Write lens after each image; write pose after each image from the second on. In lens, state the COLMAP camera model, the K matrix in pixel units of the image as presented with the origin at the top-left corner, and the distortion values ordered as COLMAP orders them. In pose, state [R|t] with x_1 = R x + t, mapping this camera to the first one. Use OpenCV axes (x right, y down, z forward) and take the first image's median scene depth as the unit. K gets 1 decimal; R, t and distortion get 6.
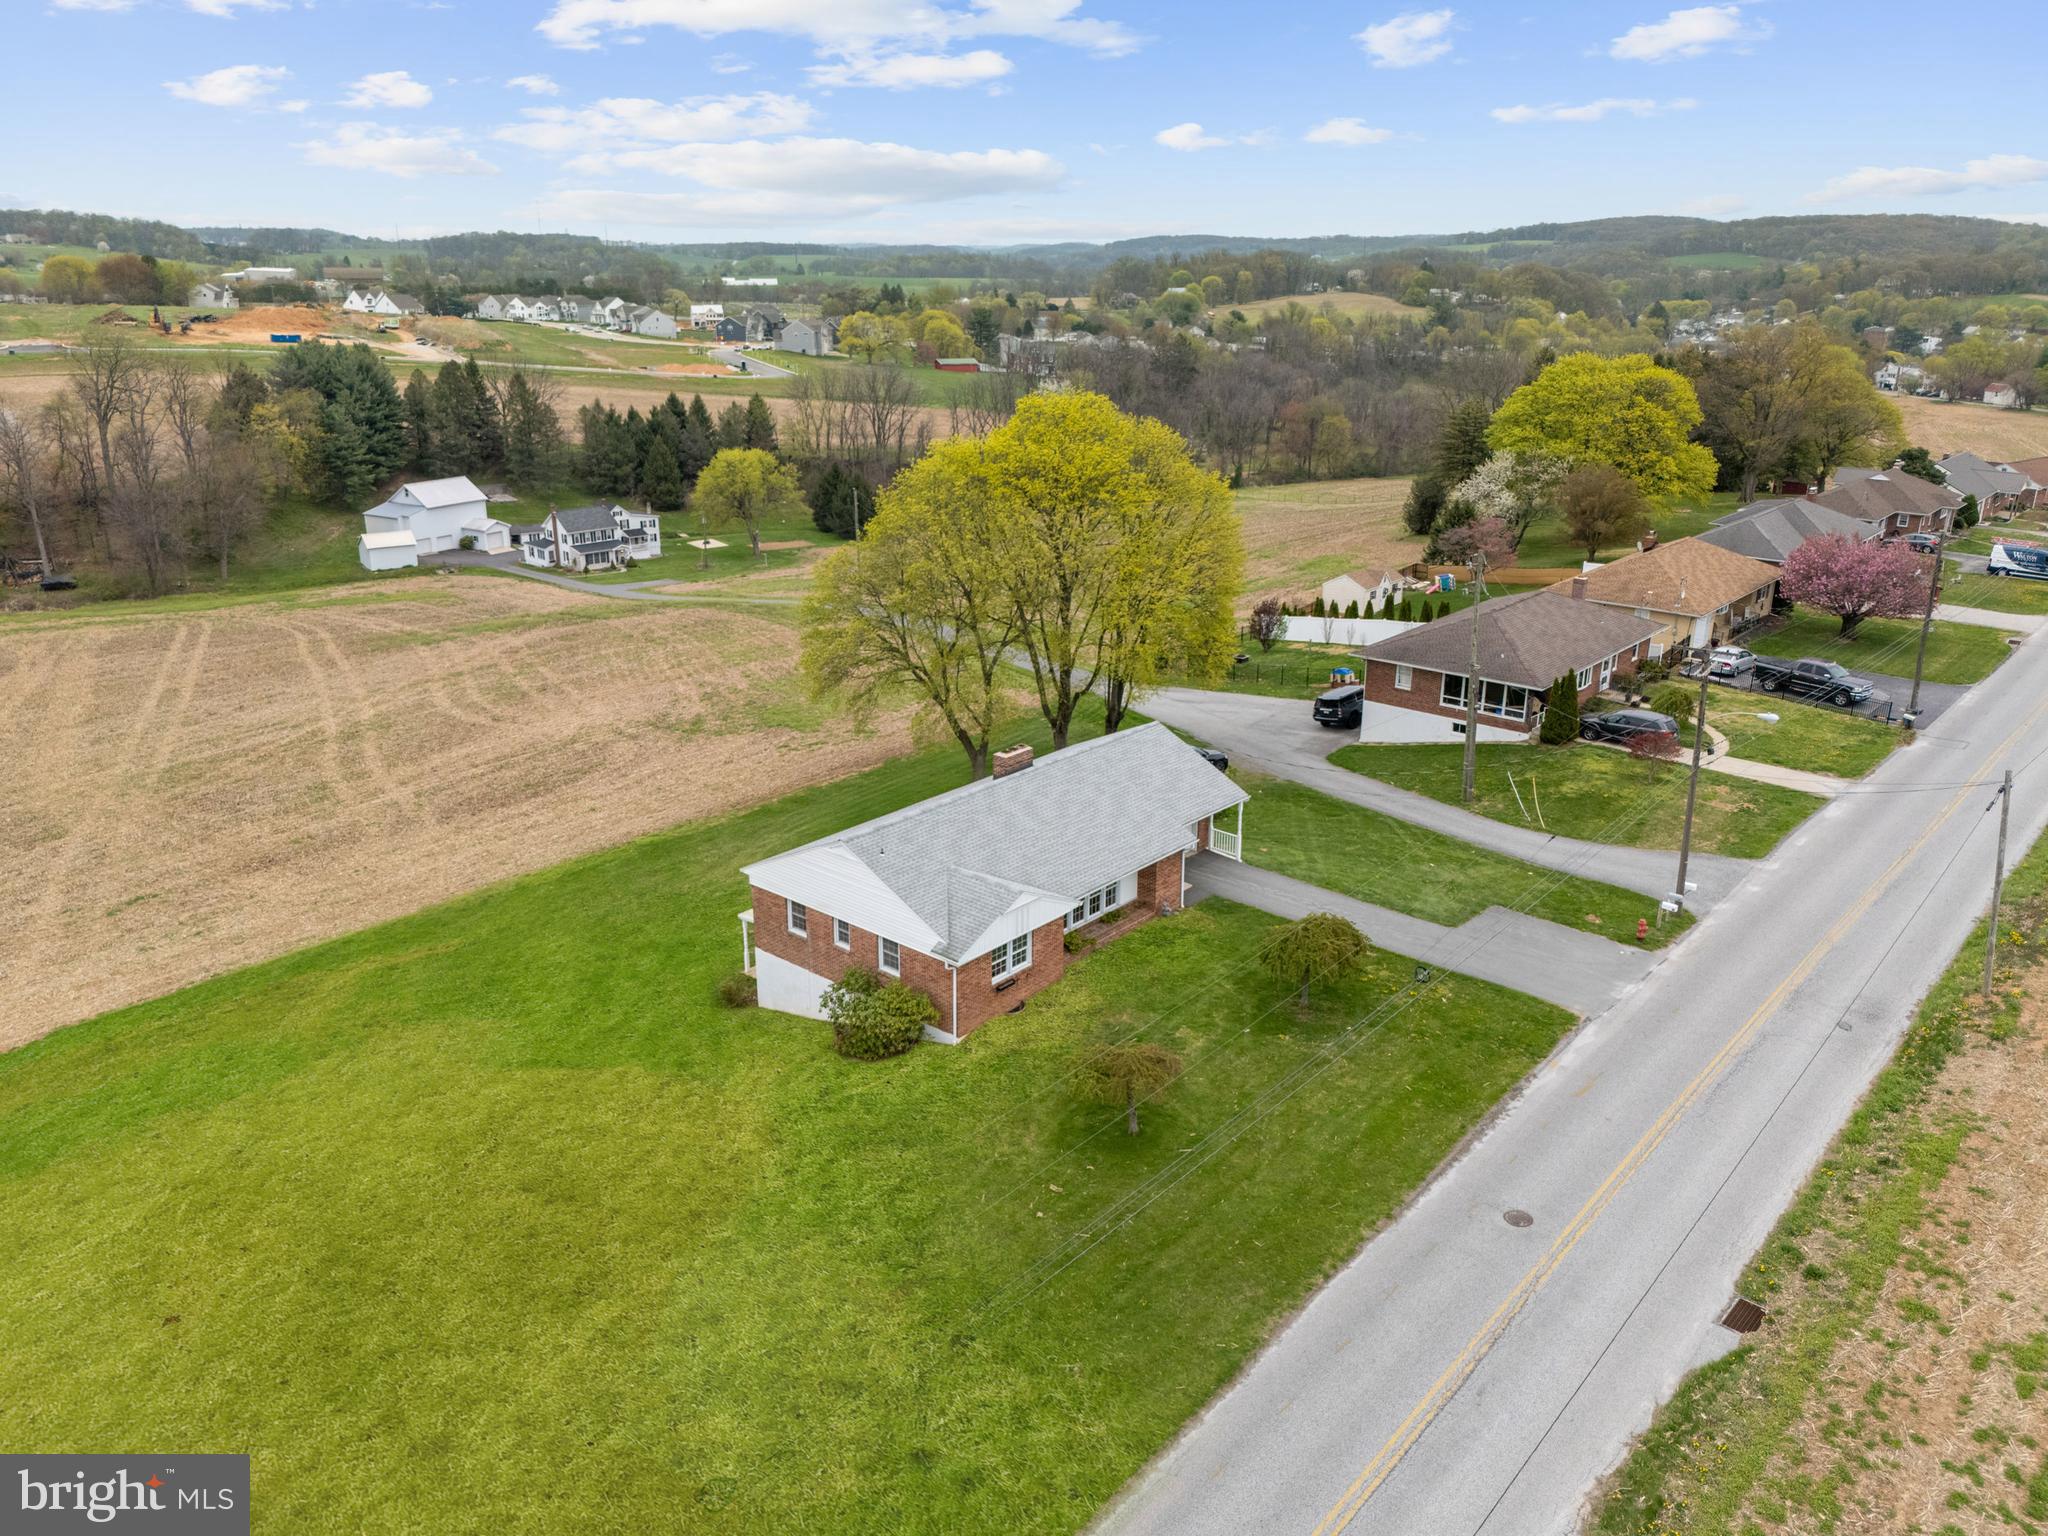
lens RADIAL K [[1507.8, 0, 1028.3], [0, 1507.8, 764.0], [0, 0, 1]] dist [0.061846, -0.051998]
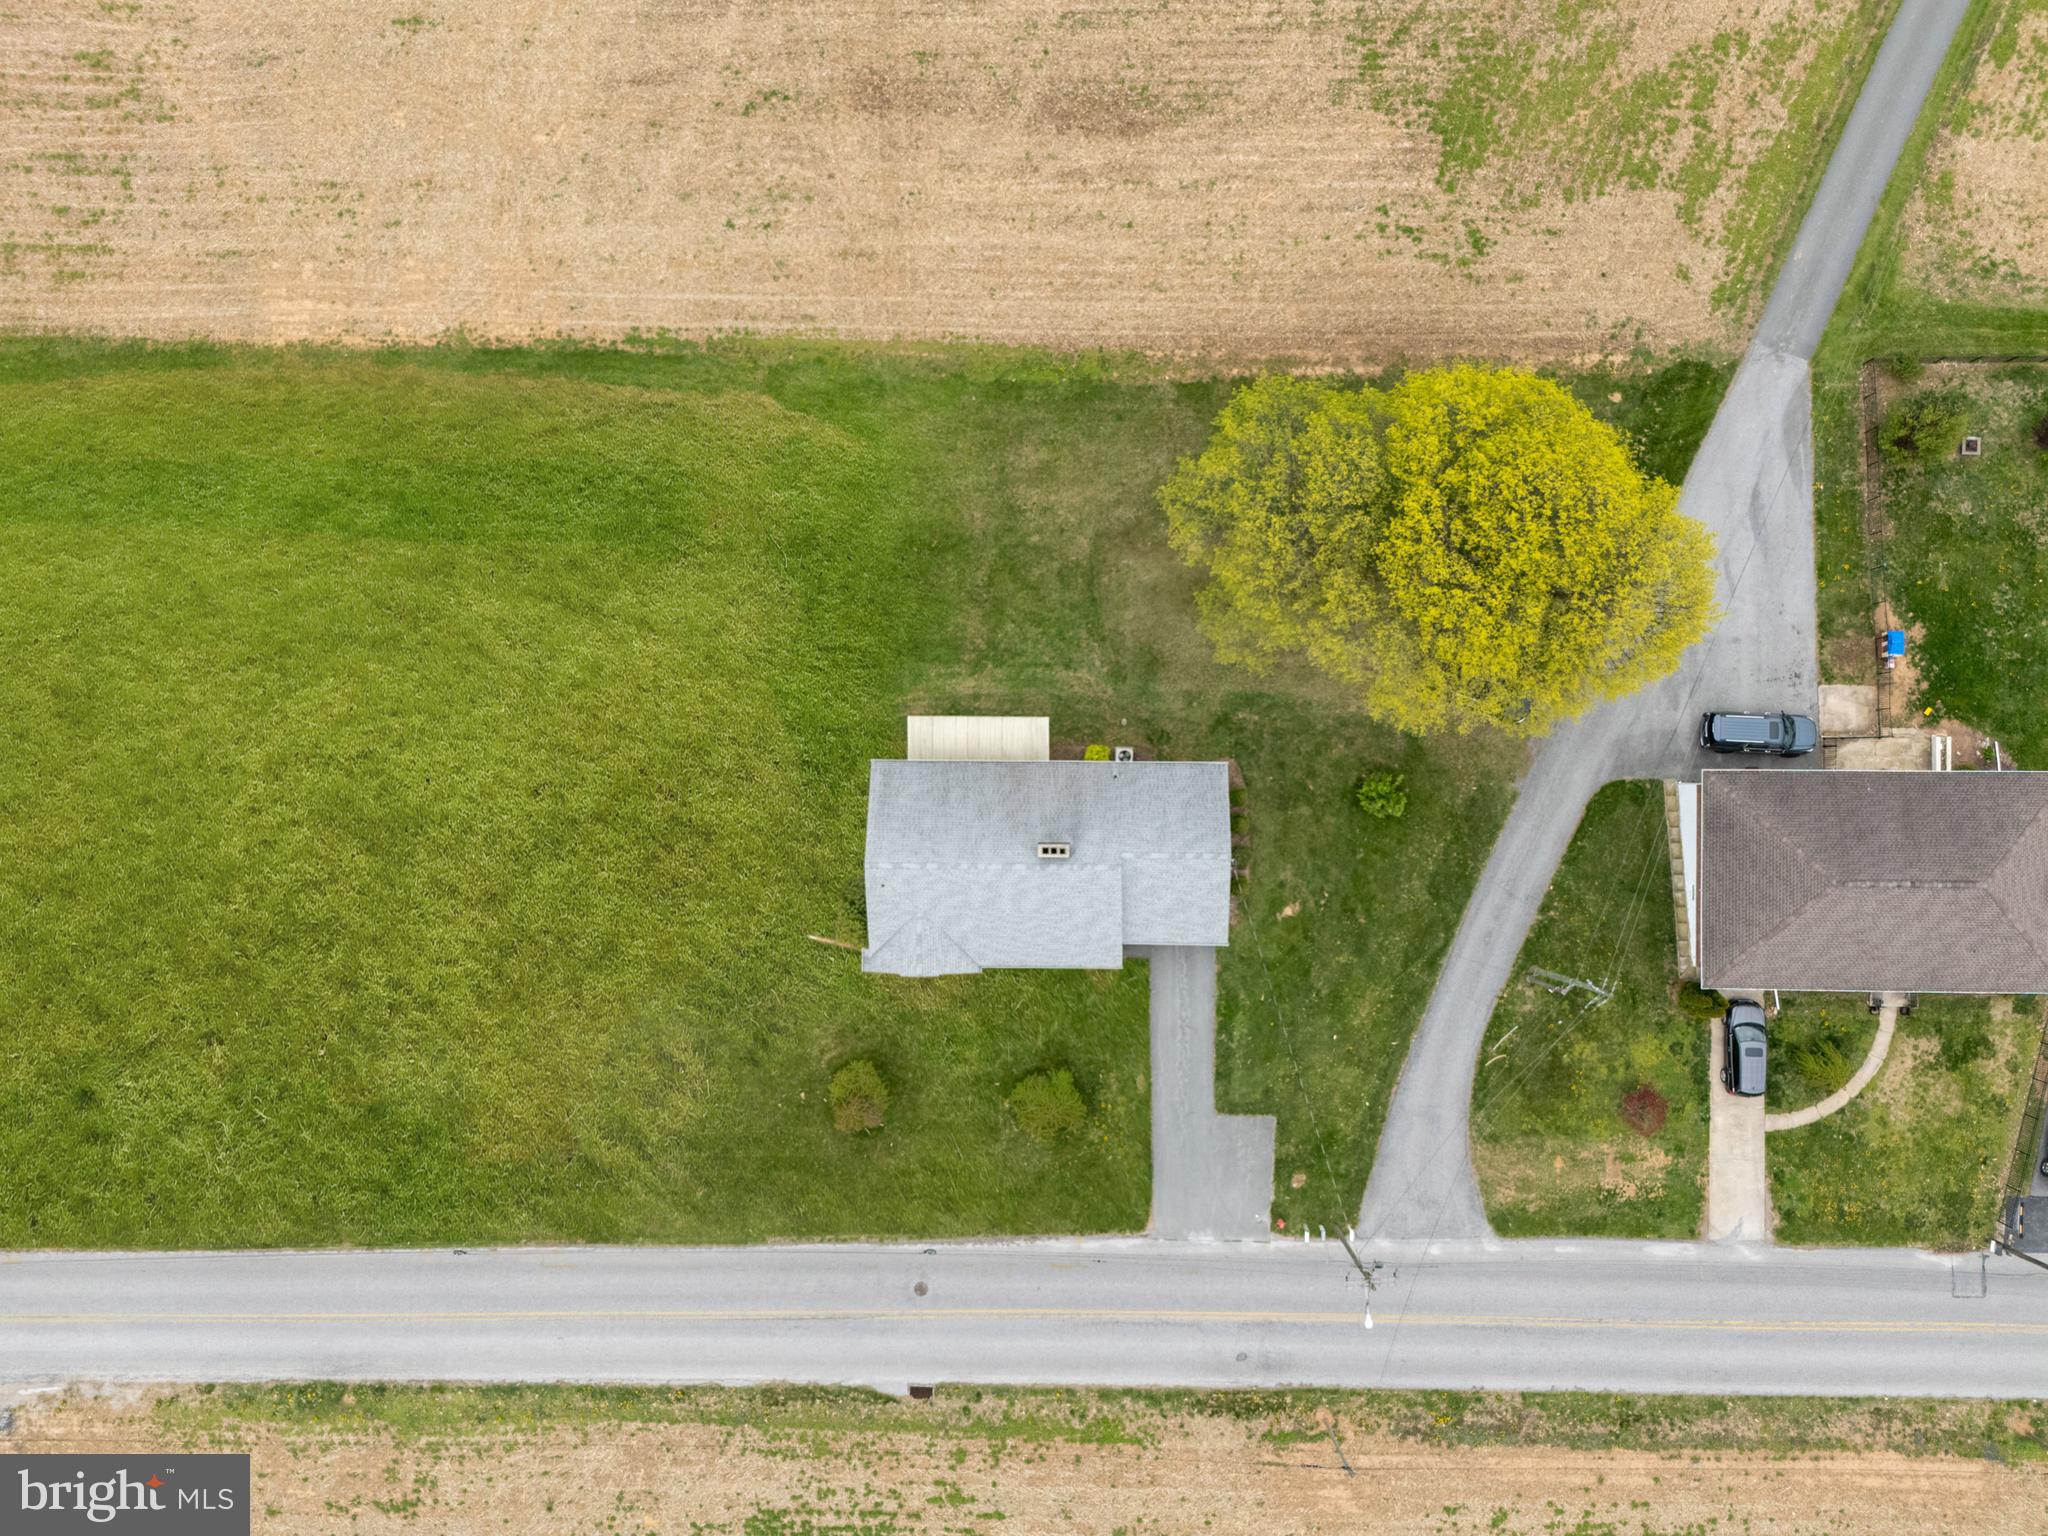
lens RADIAL K [[1507.8, 0, 1028.3], [0, 1507.8, 764.0], [0, 0, 1]] dist [0.061846, -0.051998]
pose [[0.654072, 0.755899, -0.028400, -0.026744], [-0.207846, 0.215693, 0.954084, -0.764748], [0.727317, -0.618137, 0.298189, 0.382266]]
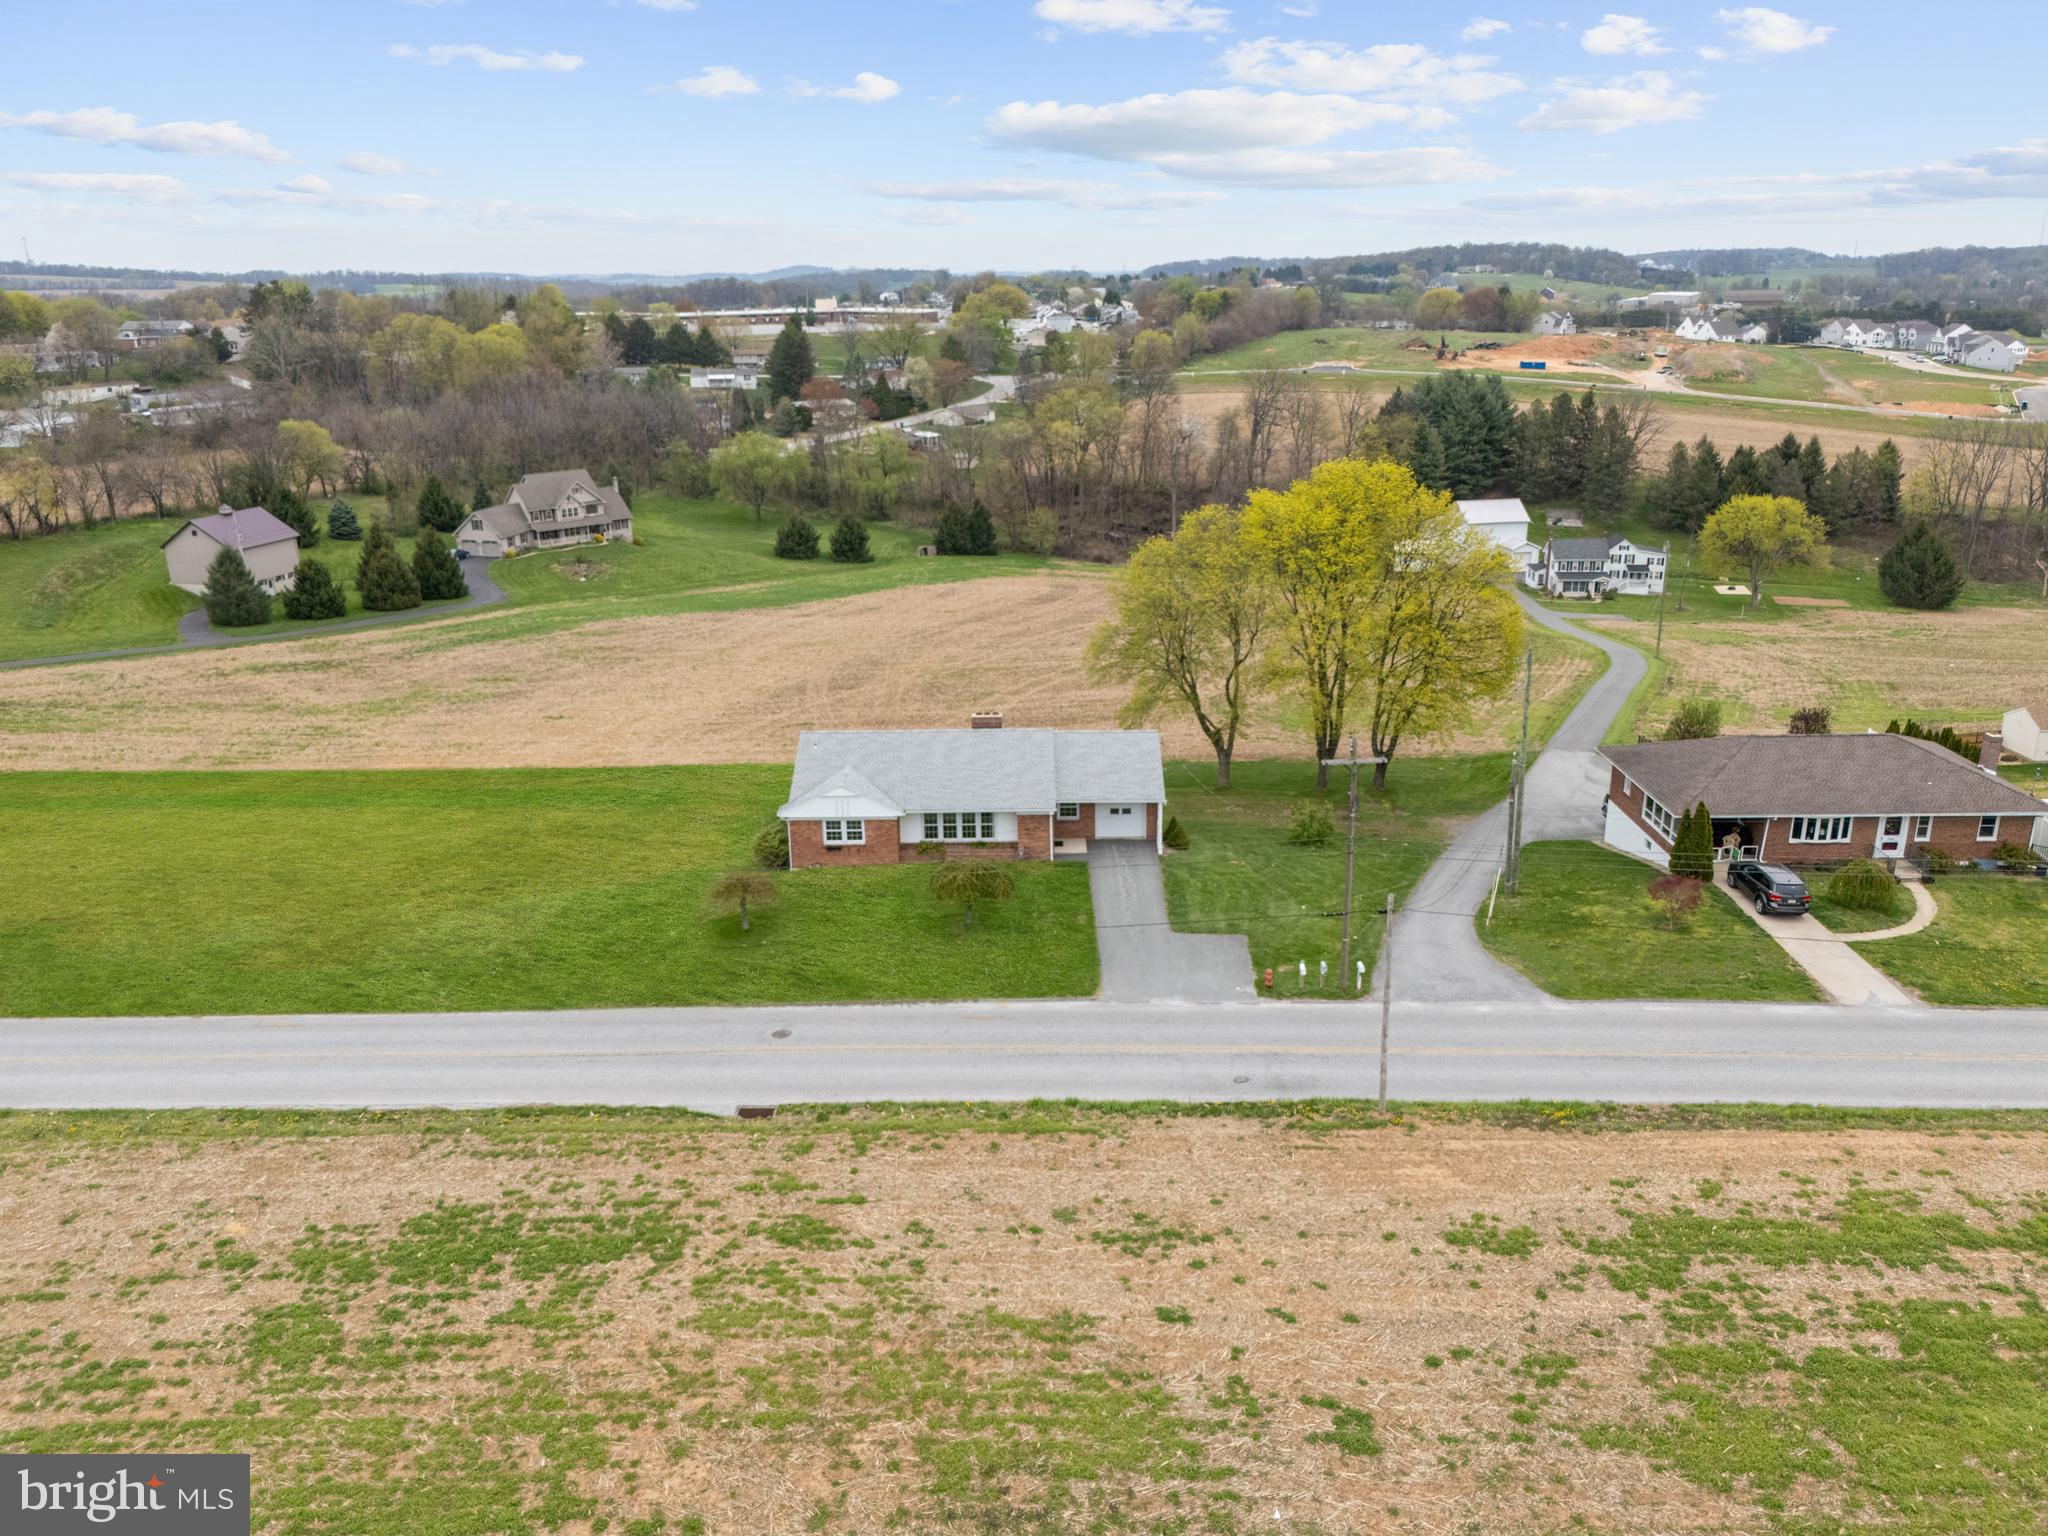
lens RADIAL K [[1507.8, 0, 1028.3], [0, 1507.8, 764.0], [0, 0, 1]] dist [0.061846, -0.051998]
pose [[0.650590, 0.224771, -0.725404, 0.609343], [-0.232545, 0.968275, 0.091464, -0.059750], [0.722949, 0.109183, 0.682220, 0.058373]]
